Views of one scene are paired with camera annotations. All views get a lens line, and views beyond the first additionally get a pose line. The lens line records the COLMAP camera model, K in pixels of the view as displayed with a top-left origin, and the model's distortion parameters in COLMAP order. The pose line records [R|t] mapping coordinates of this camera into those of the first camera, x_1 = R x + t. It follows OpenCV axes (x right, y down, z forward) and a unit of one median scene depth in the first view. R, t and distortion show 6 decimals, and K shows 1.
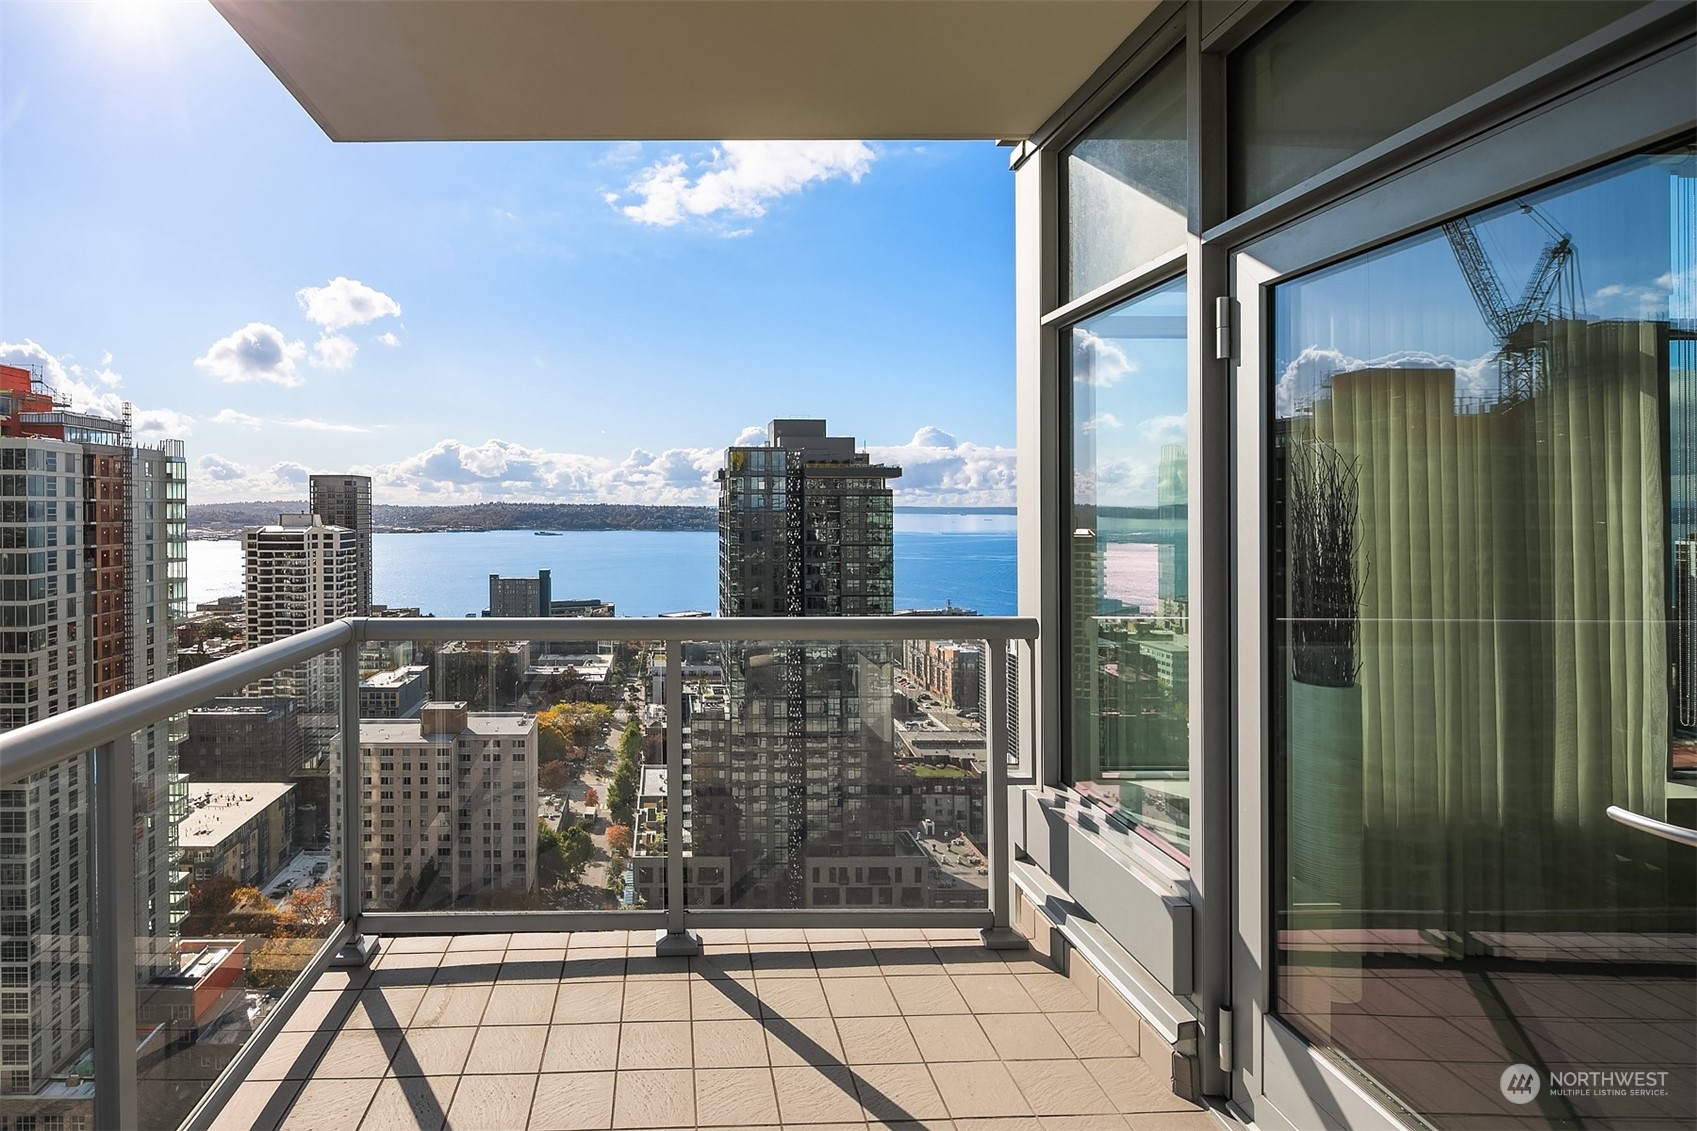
lens RADIAL K [[887.0, 0, 878.9], [0, 887.0, 524.9], [0, 0, 1]] dist [-0.020177, 0.002188]
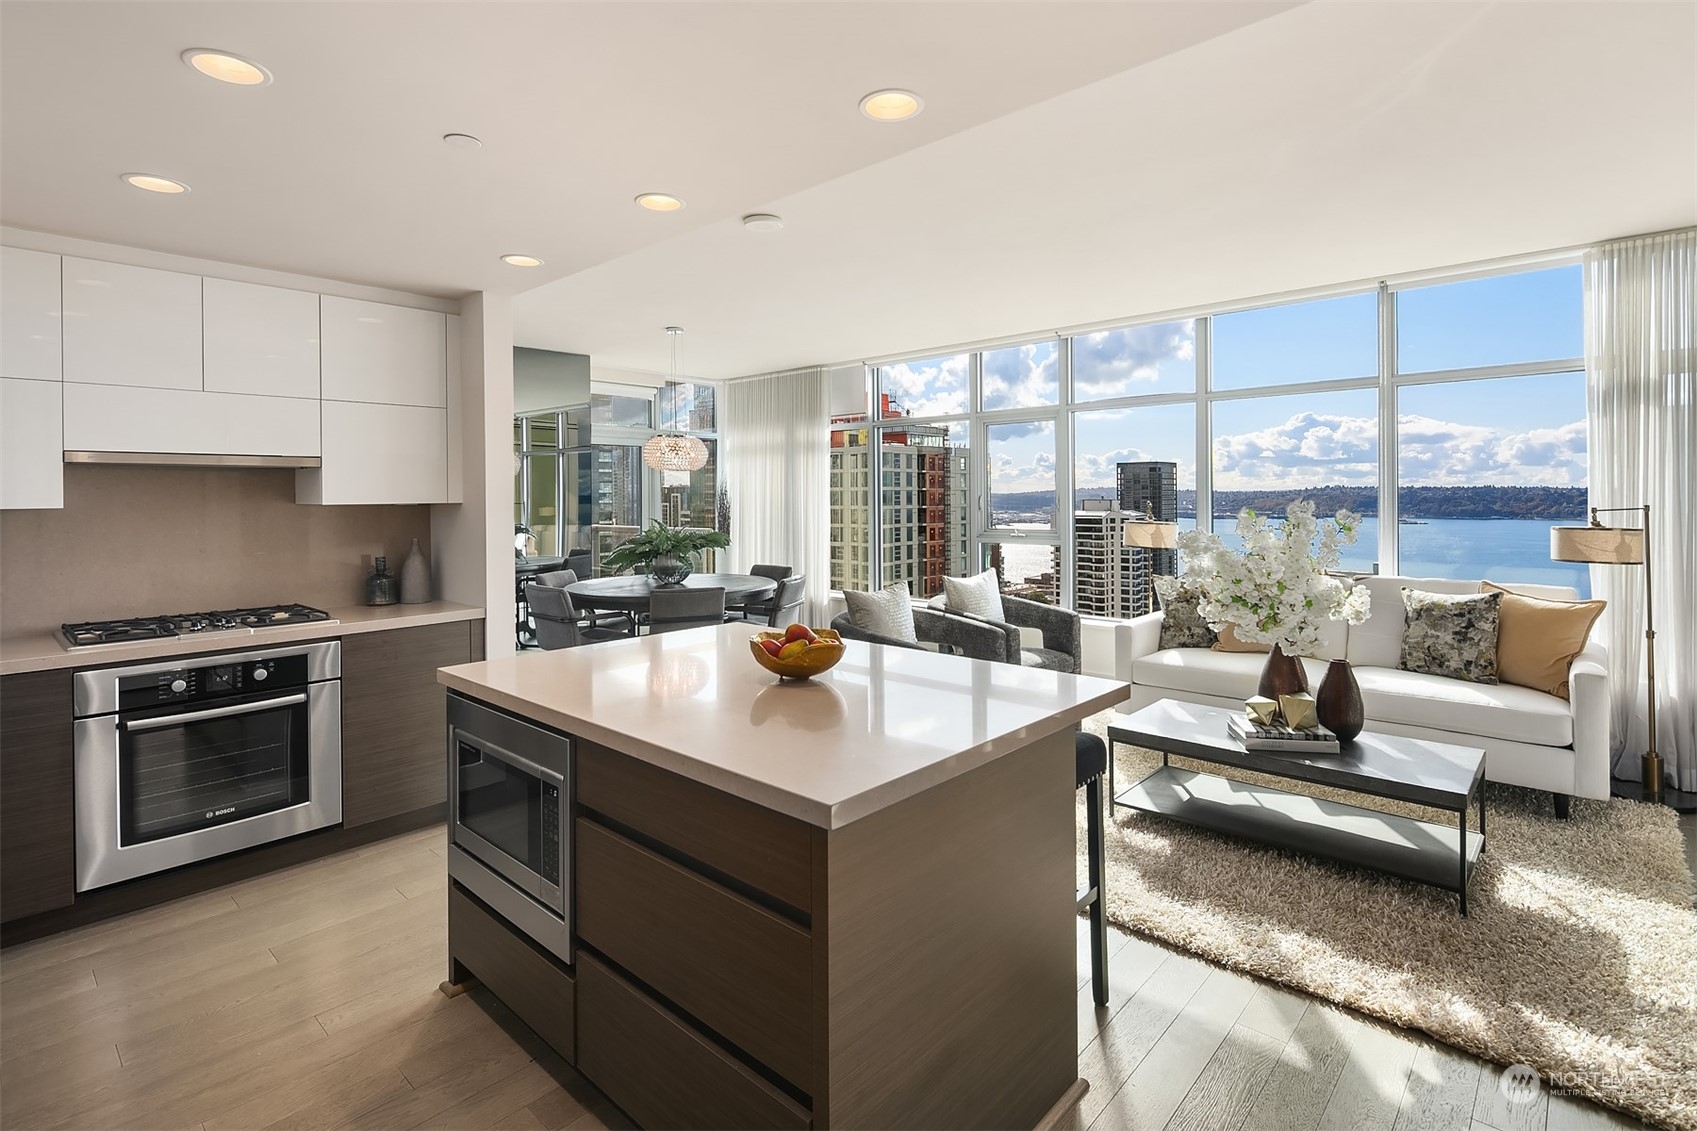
lens RADIAL K [[822.5, 0, 848.6], [0, 822.5, 489.8], [0, 0, 1]] dist [0.003158, -0.002379]
pose [[0.726473, -0.011473, -0.687100, -0.182727], [-0.003047, 0.999797, -0.019916, -0.003206], [0.687189, 0.016562, 0.726290, 0.044518]]
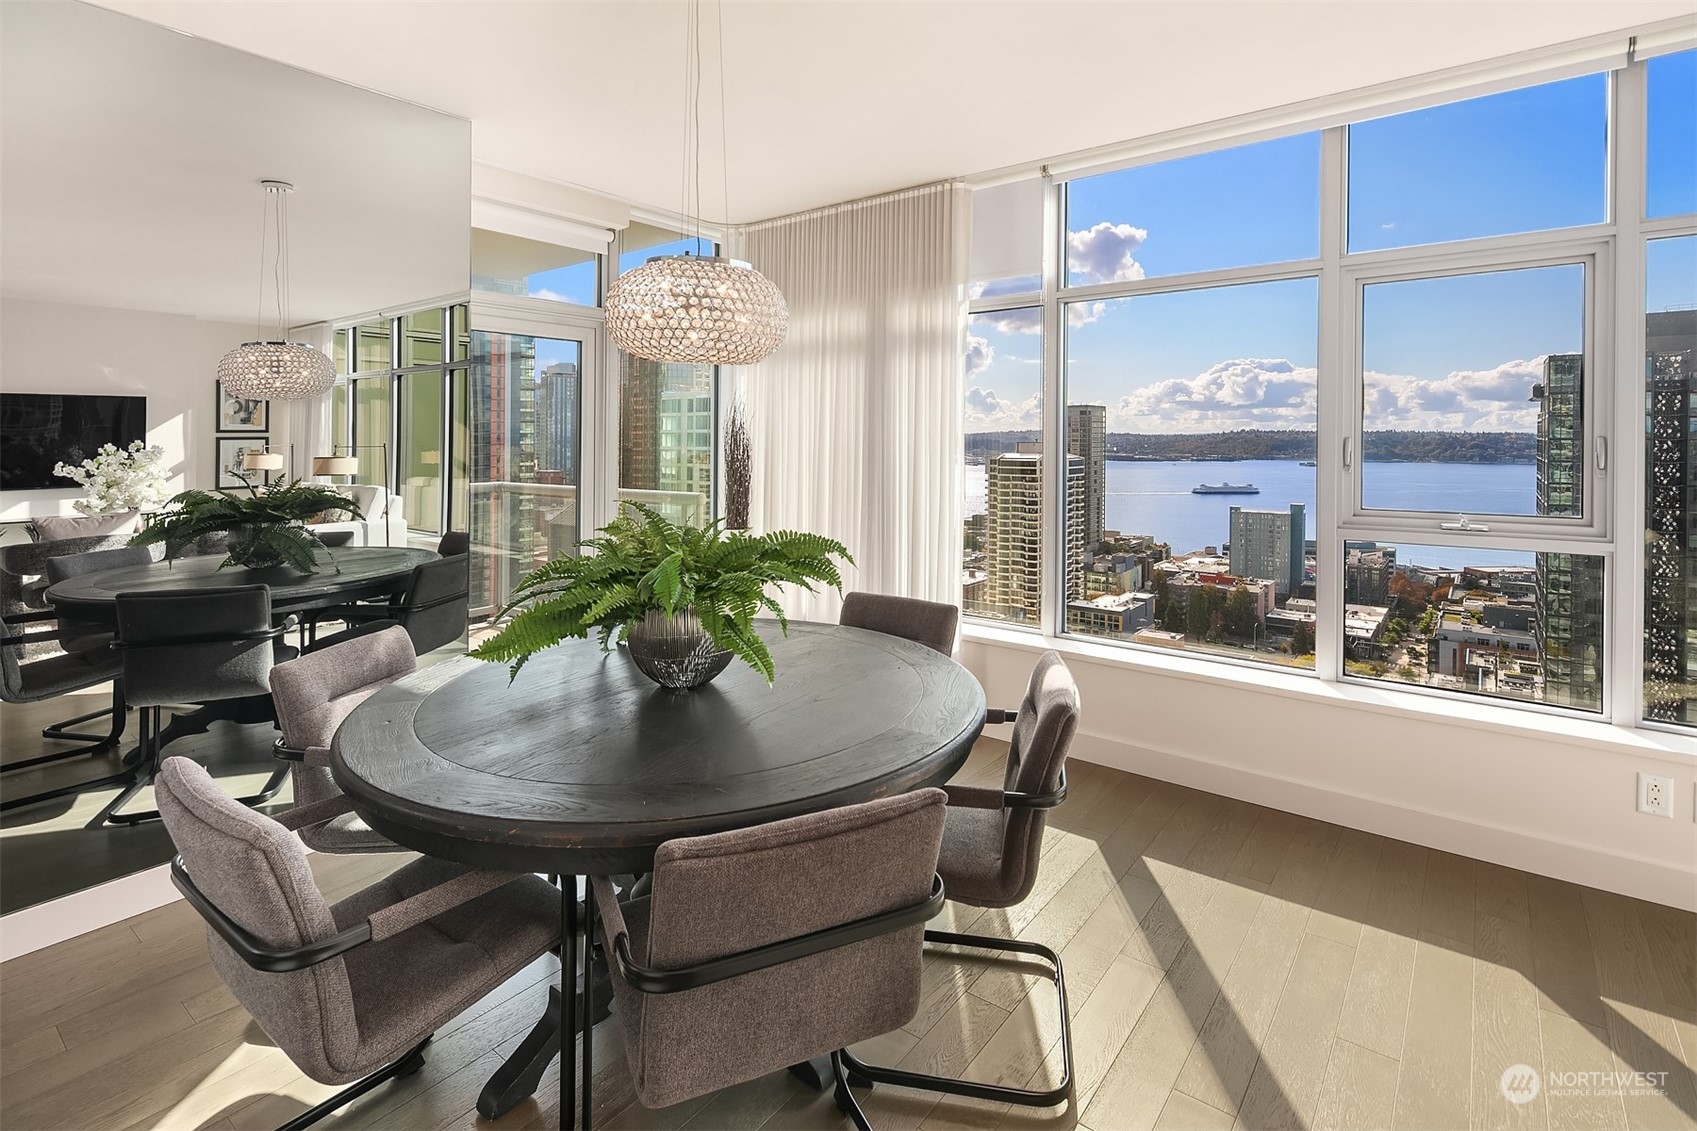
lens RADIAL K [[822.5, 0, 841.0], [0, 822.5, 438.2], [0, 0, 1]] dist [0.003158, -0.002379]
pose [[0.775769, -0.001486, -0.631016, -0.197629], [-0.007332, 0.999908, -0.011370, -0.003456], [0.630975, 0.013447, 0.775687, 0.053392]]
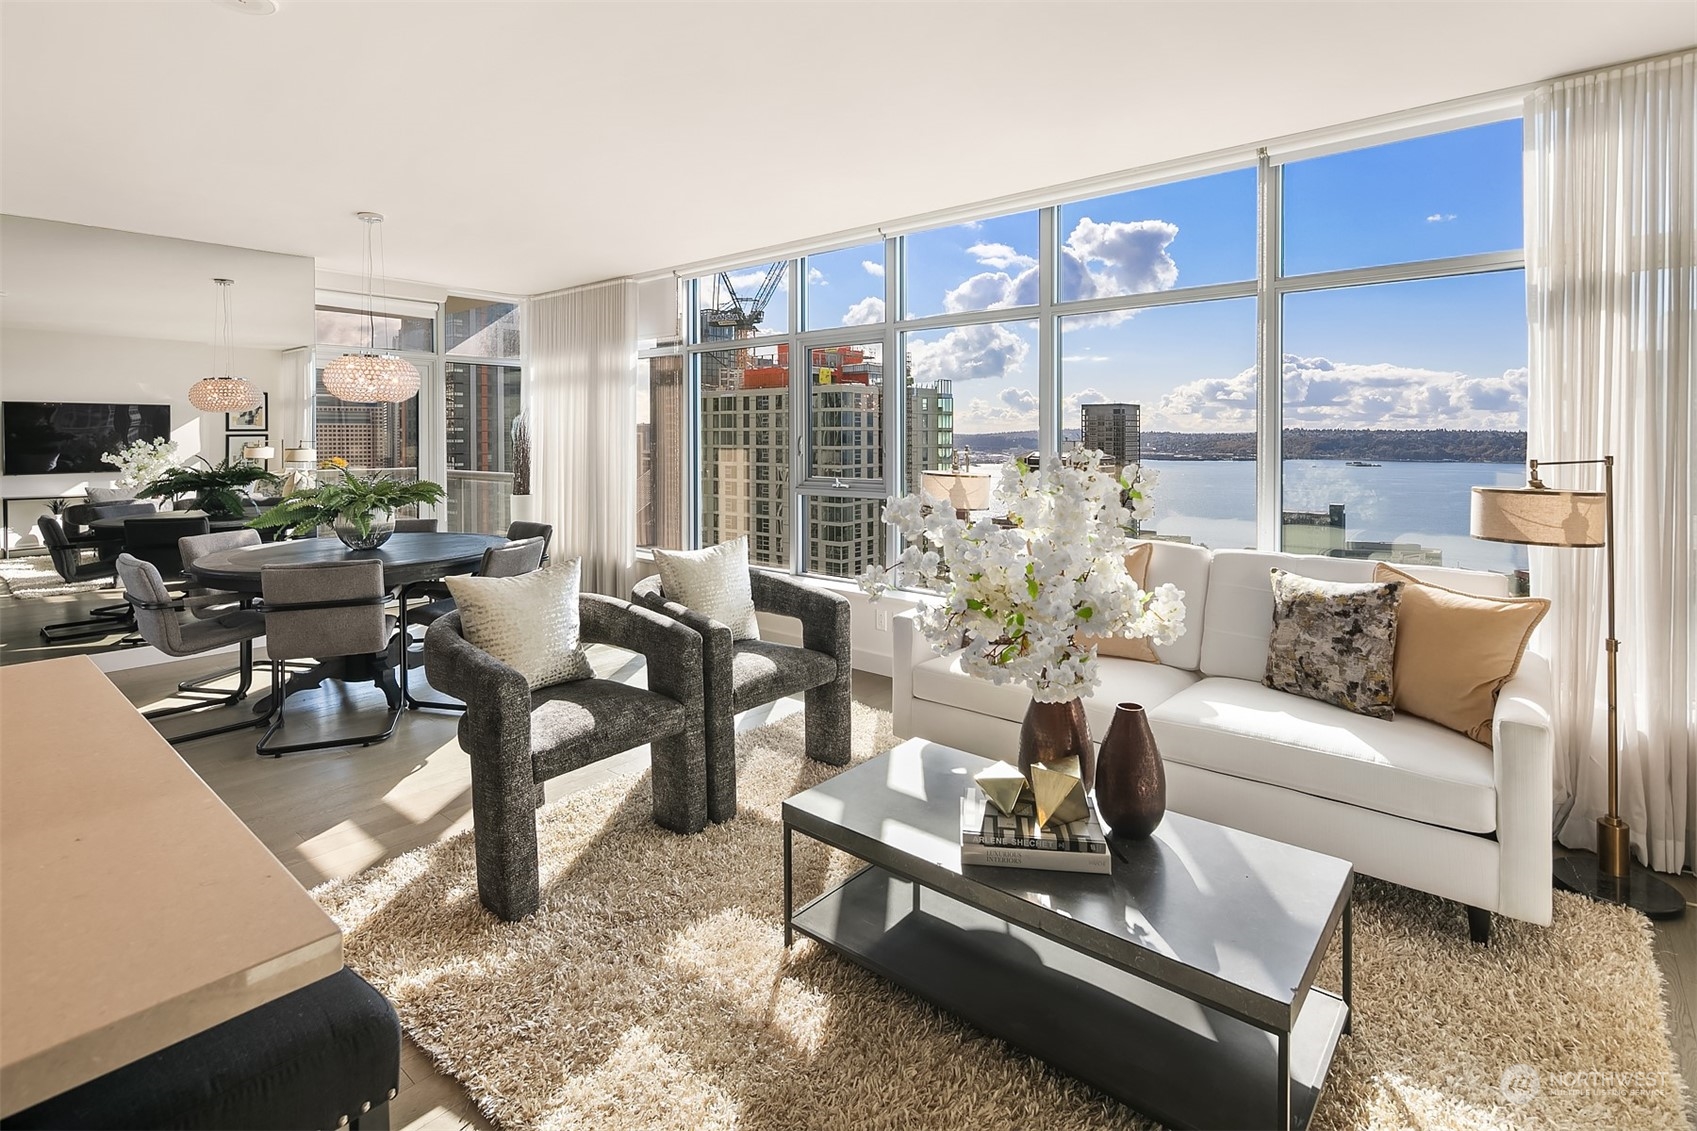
lens RADIAL K [[822.5, 0, 844.1], [0, 822.5, 434.8], [0, 0, 1]] dist [0.003158, -0.002379]
pose [[0.749108, -0.003180, -0.662440, -0.182824], [-0.008246, 0.999866, -0.014125, -0.003327], [0.662396, 0.016044, 0.748982, 0.052208]]
